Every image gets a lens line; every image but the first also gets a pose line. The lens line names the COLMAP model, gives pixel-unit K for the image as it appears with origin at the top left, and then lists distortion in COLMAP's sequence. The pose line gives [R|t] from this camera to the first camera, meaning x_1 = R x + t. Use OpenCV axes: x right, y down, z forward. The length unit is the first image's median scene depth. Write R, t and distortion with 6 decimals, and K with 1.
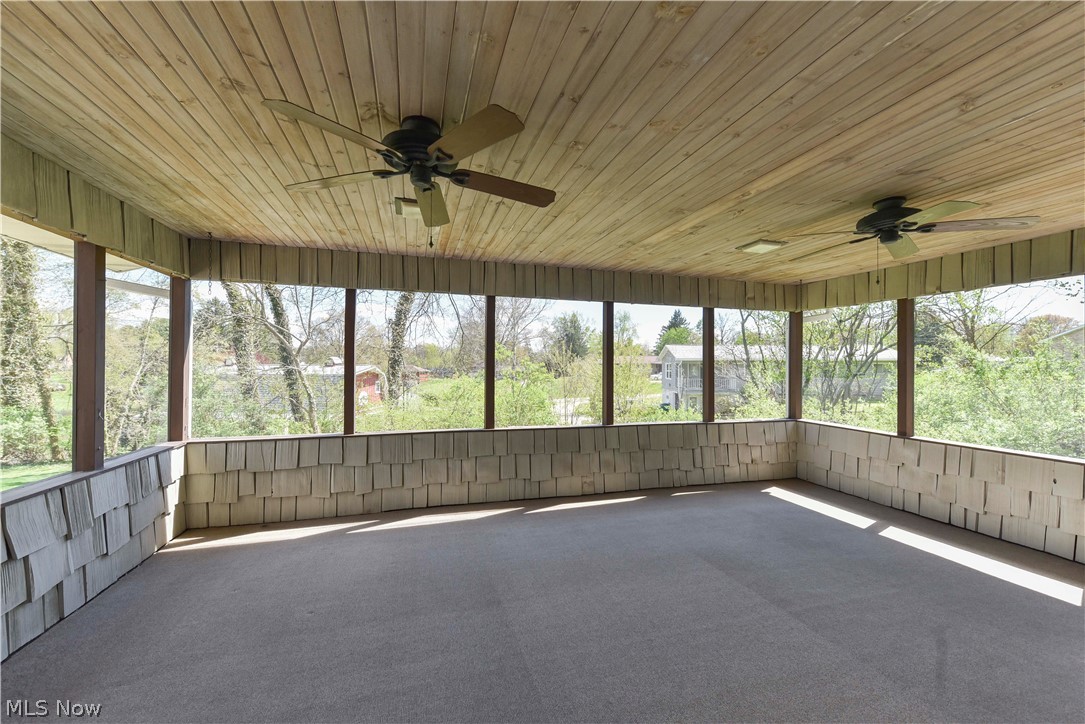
lens RADIAL K [[433.1, 0, 540.4], [0, 433.1, 366.5], [0, 0, 1]] dist [0.007962, -0.000043]
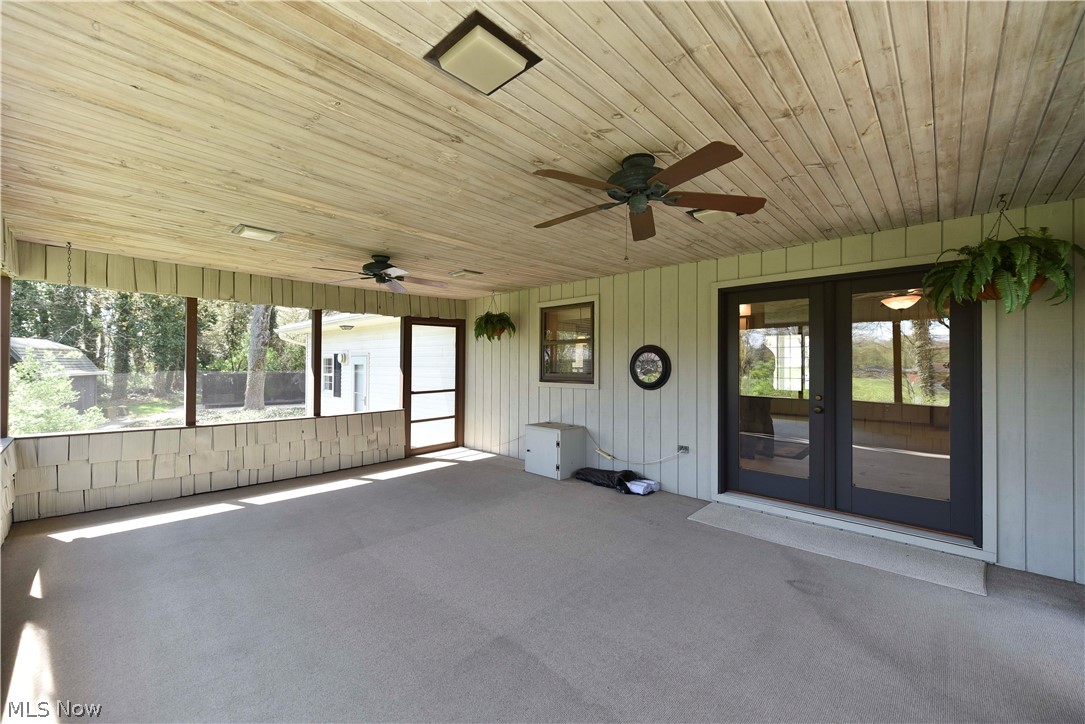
lens RADIAL K [[433.1, 0, 531.0], [0, 433.1, 362.4], [0, 0, 1]] dist [0.007962, -0.000043]
pose [[-0.491760, -0.000496, 0.870731, -0.670844], [-0.006529, 0.999974, -0.003118, 0.001599], [-0.870706, -0.007219, -0.491751, 1.053986]]
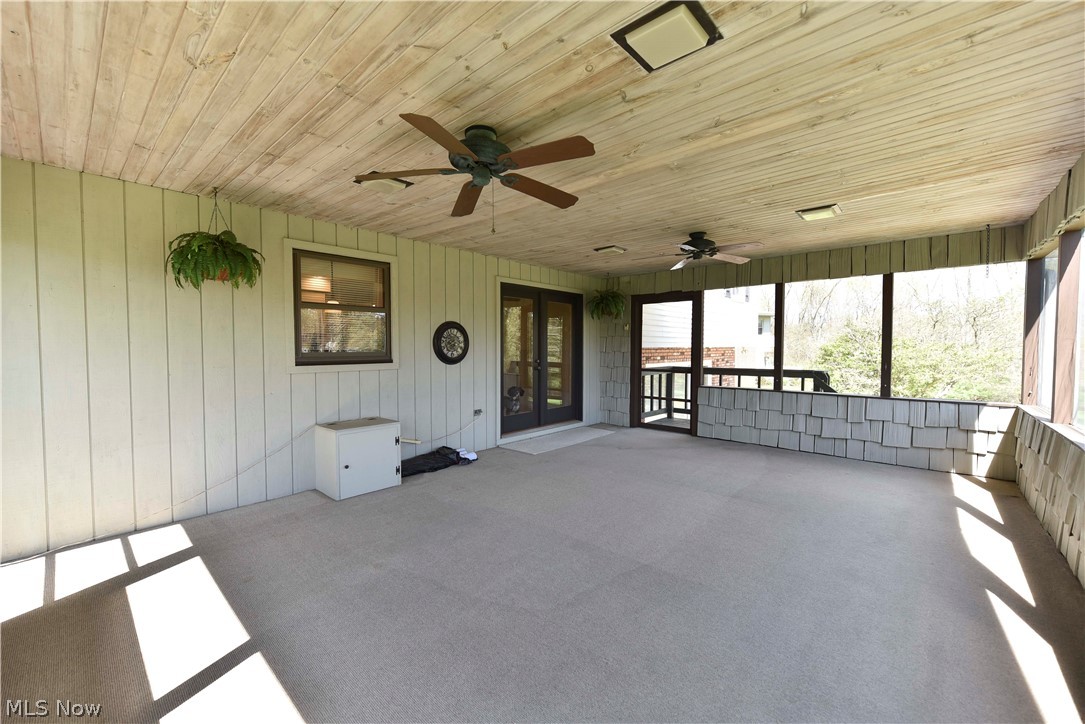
lens RADIAL K [[433.1, 0, 547.4], [0, 433.1, 362.5], [0, 0, 1]] dist [0.007962, -0.000043]
pose [[-0.846157, 0.019205, -0.532588, 0.934664], [-0.000050, 0.999348, 0.036116, 0.025431], [0.532934, 0.030586, -0.845604, 1.456222]]
